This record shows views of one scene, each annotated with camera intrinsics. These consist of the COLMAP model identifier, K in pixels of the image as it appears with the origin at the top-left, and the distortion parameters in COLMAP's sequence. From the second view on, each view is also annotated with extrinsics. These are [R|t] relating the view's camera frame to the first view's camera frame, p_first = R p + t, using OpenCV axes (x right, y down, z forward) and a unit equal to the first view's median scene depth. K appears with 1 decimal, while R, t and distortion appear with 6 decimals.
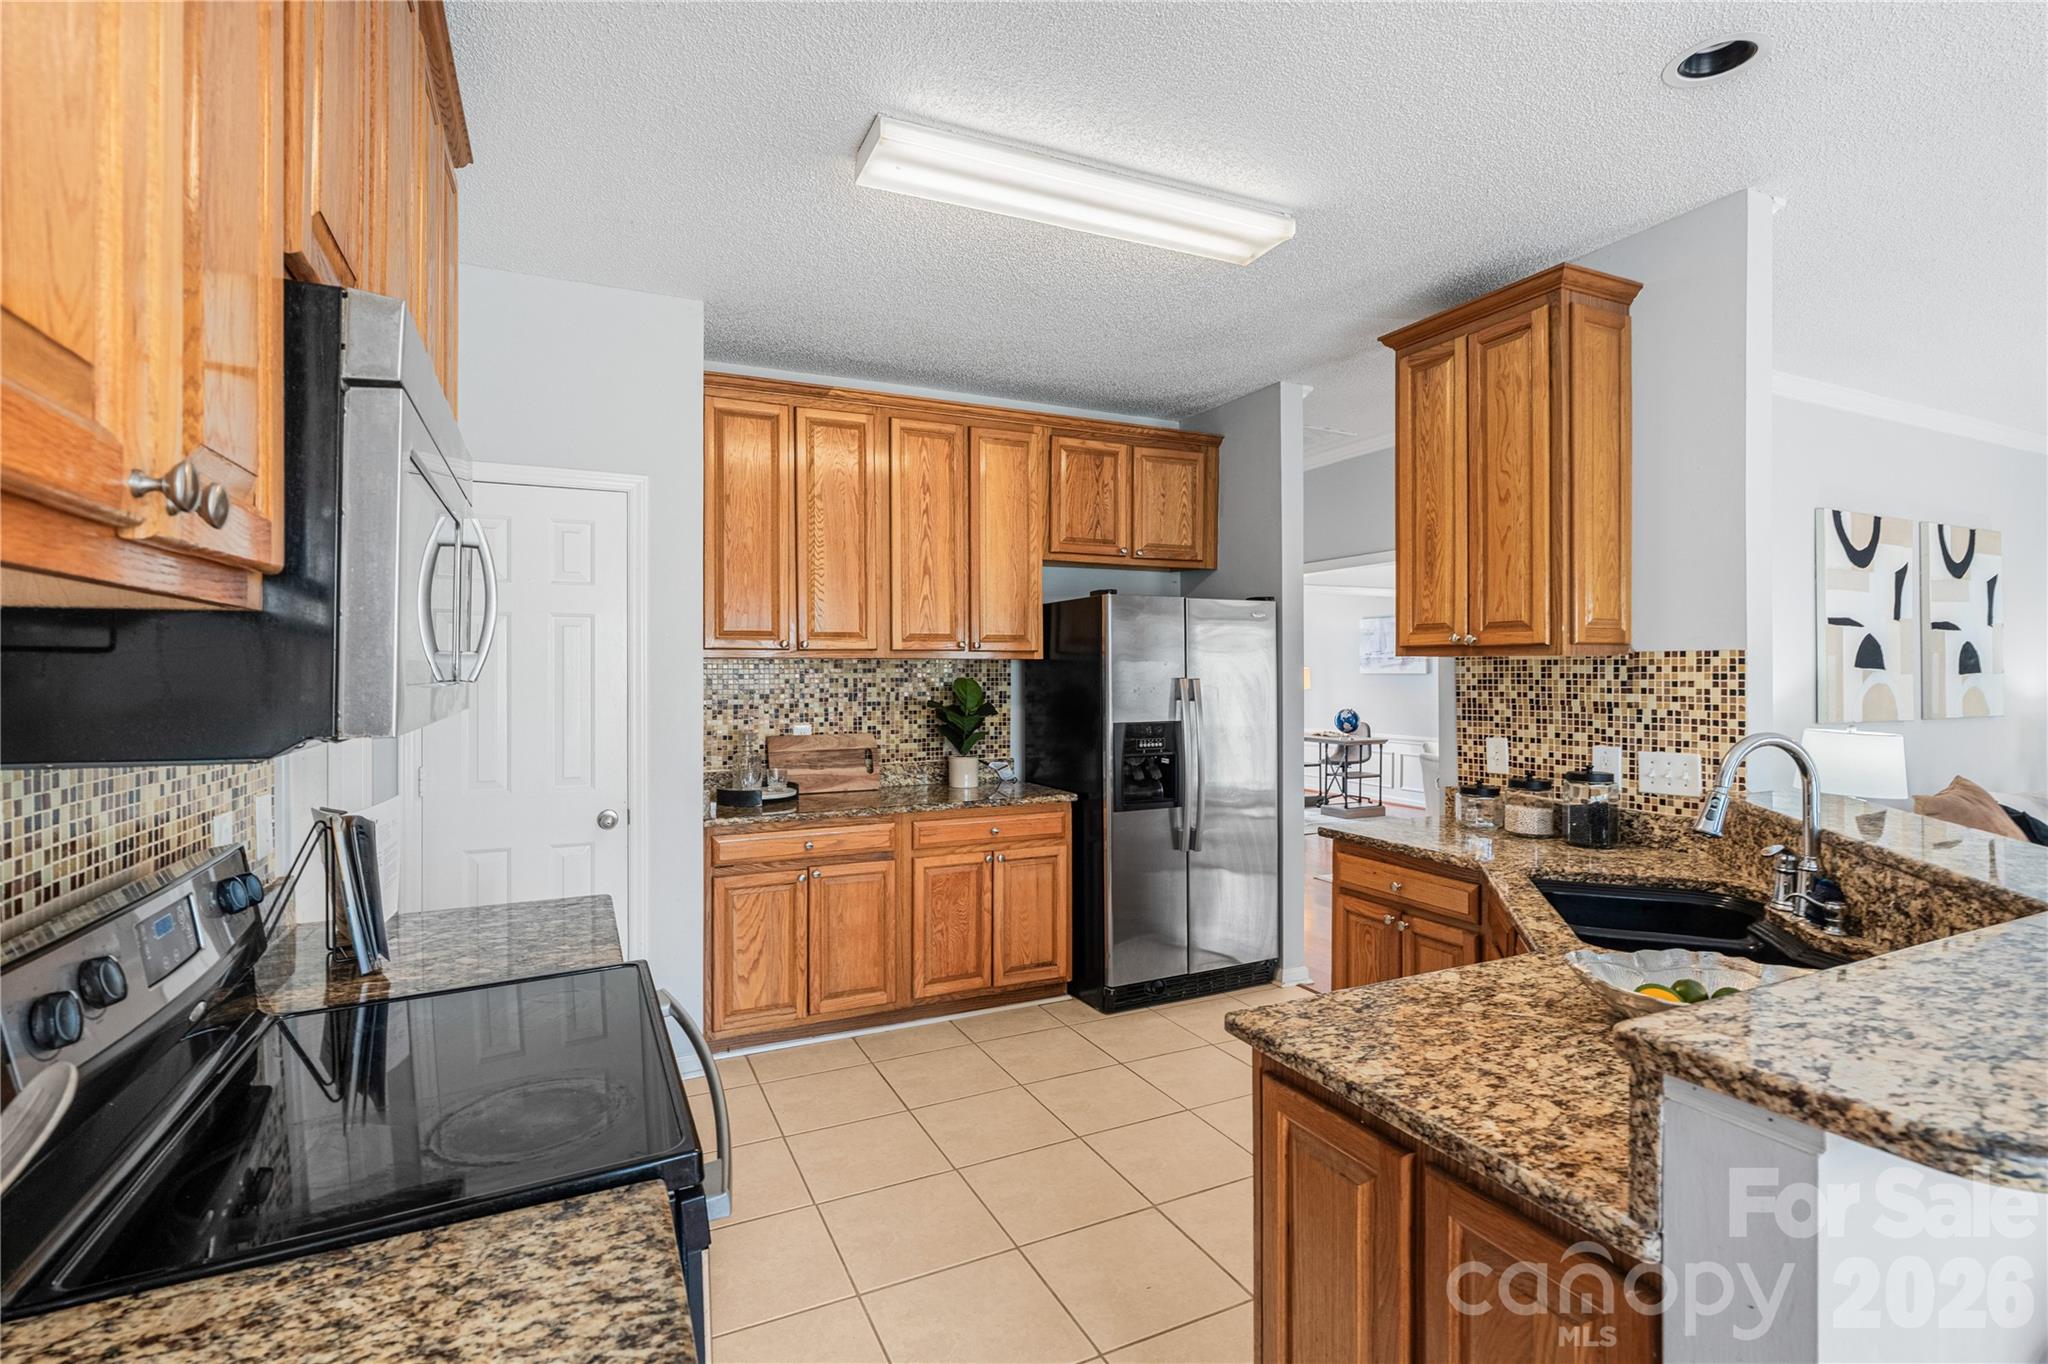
lens RADIAL K [[933.6, 0, 1005.8], [0, 933.6, 670.6], [0, 0, 1]] dist [-0.008715, 0.002044]
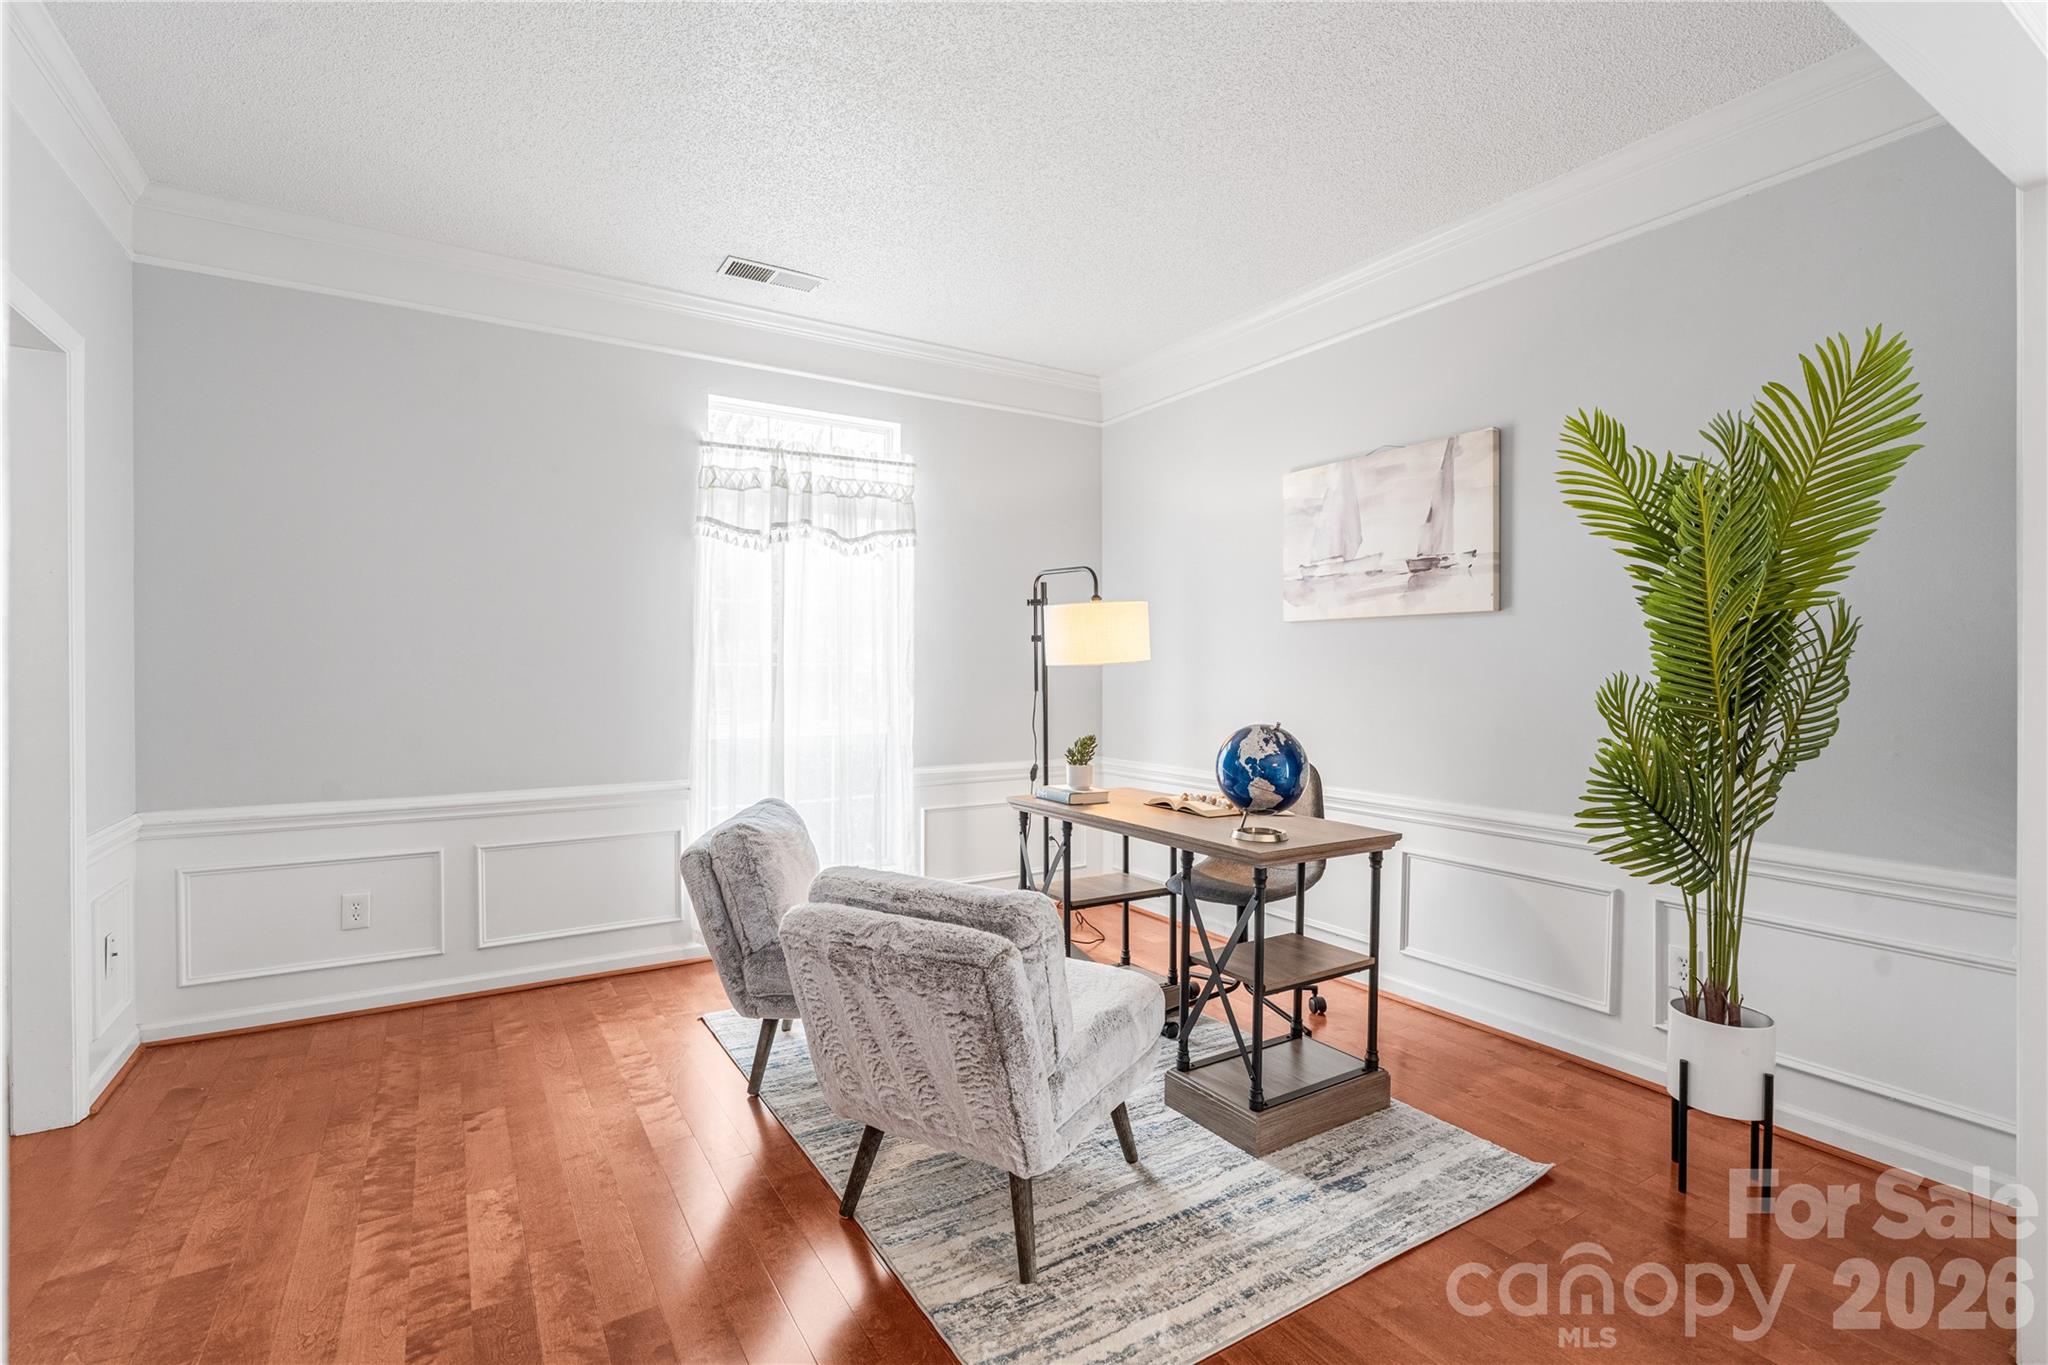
lens RADIAL K [[933.6, 0, 1023.0], [0, 933.6, 682.5], [0, 0, 1]] dist [-0.008715, 0.002044]
pose [[0.991212, 0.003149, 0.132246, 0.635606], [-0.004092, 0.999968, 0.006864, 0.067360], [-0.132220, -0.007345, 0.991193, 1.796760]]
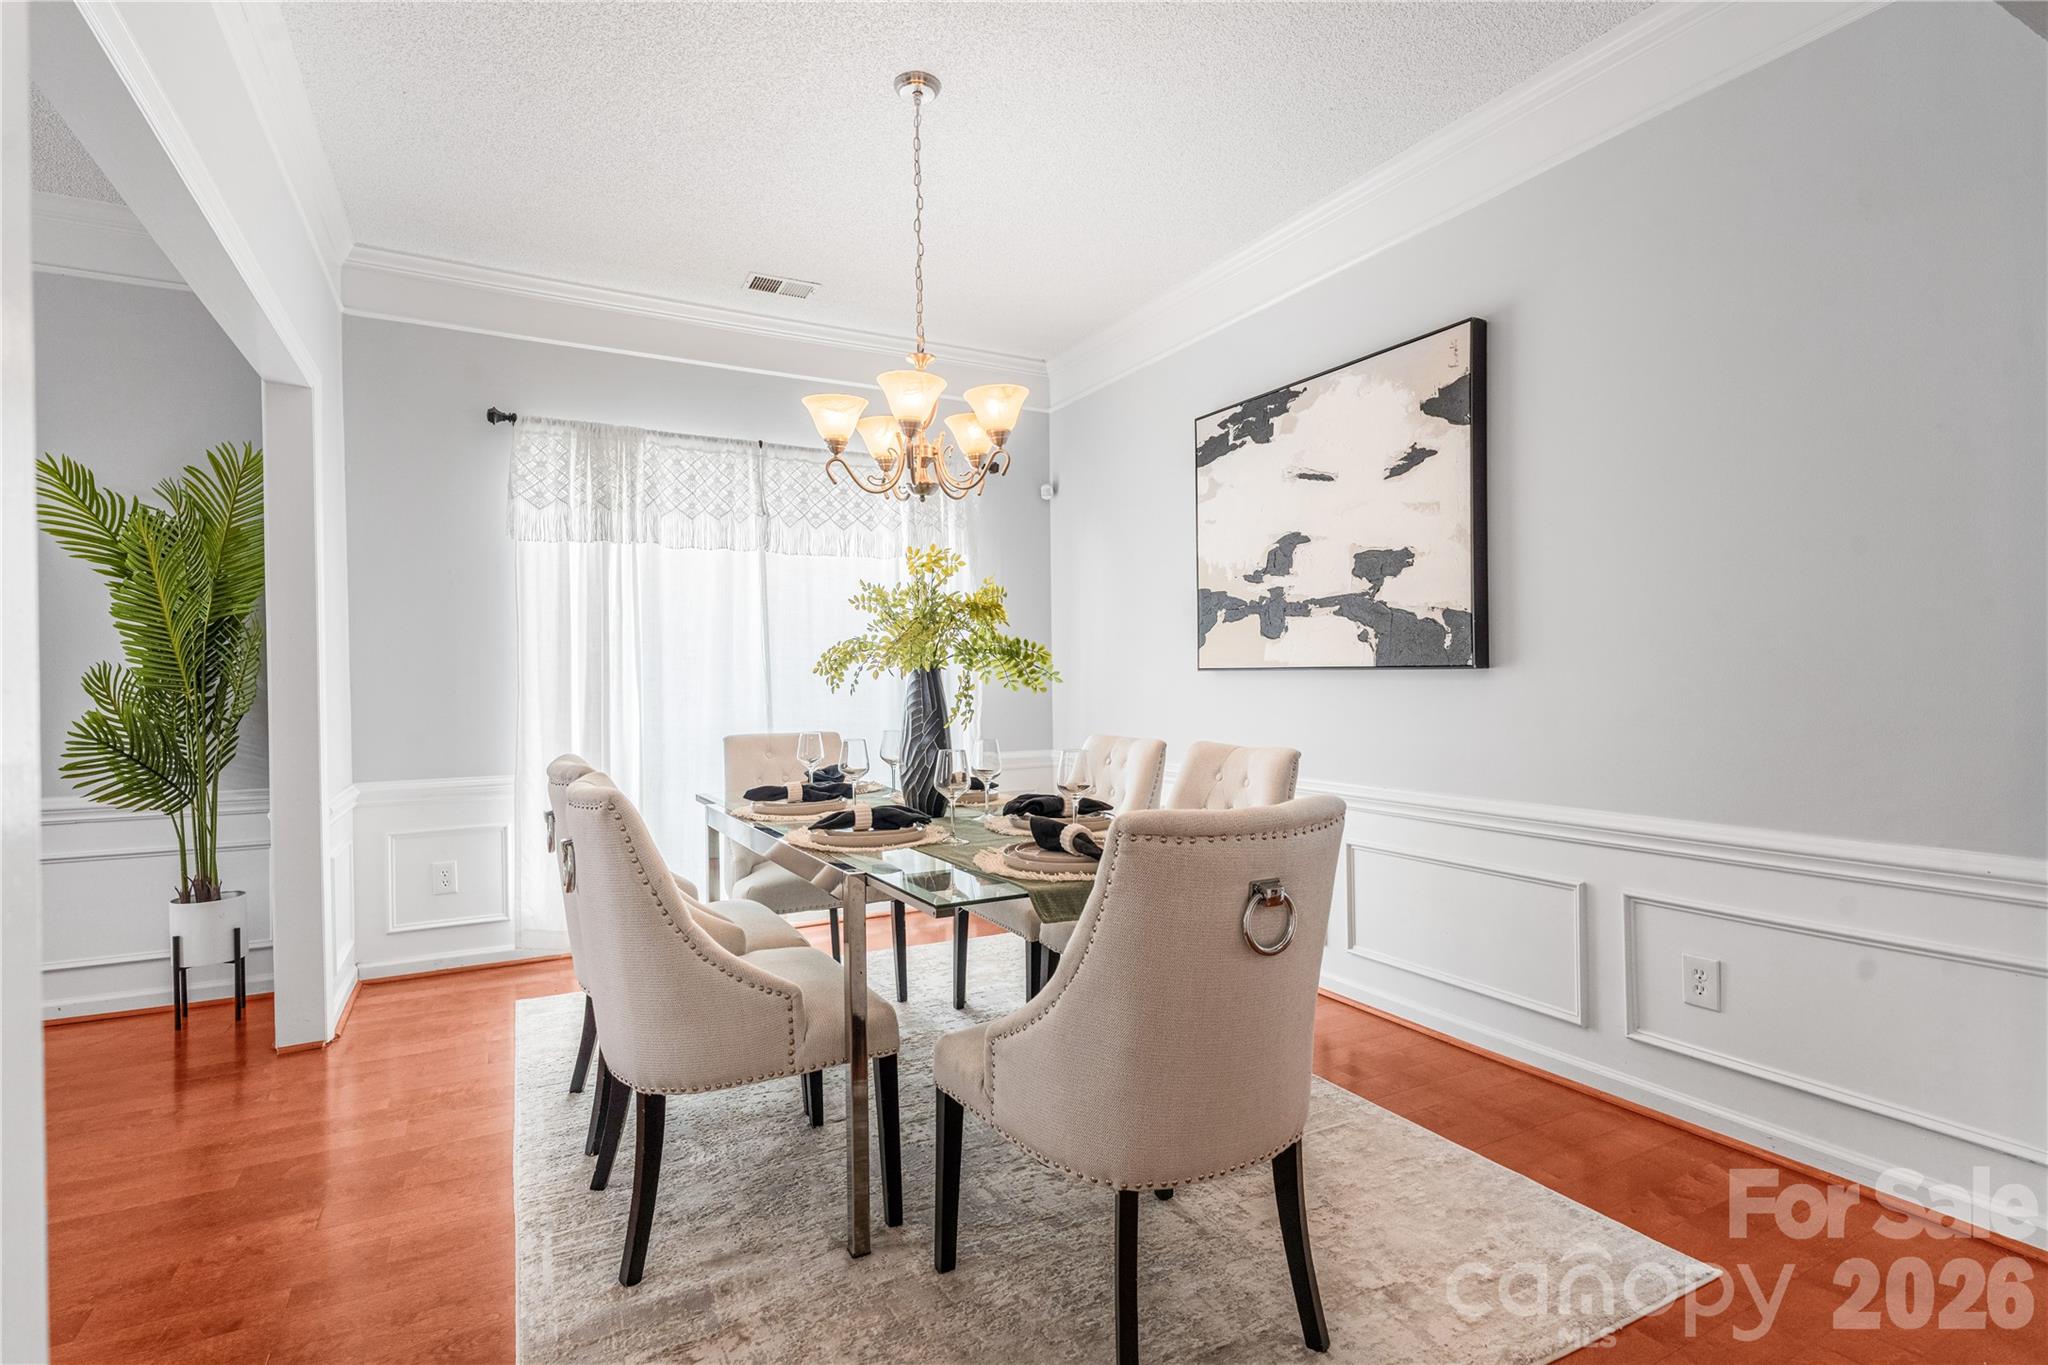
lens RADIAL K [[982.1, 0, 1021.6], [0, 982.1, 690.1], [0, 0, 1]] dist [-0.012510, -0.000506]
pose [[-0.061572, -0.016451, 0.997967, 0.287231], [0.015691, 0.999725, 0.017448, 0.080610], [-0.997979, 0.016734, -0.061297, 1.649252]]
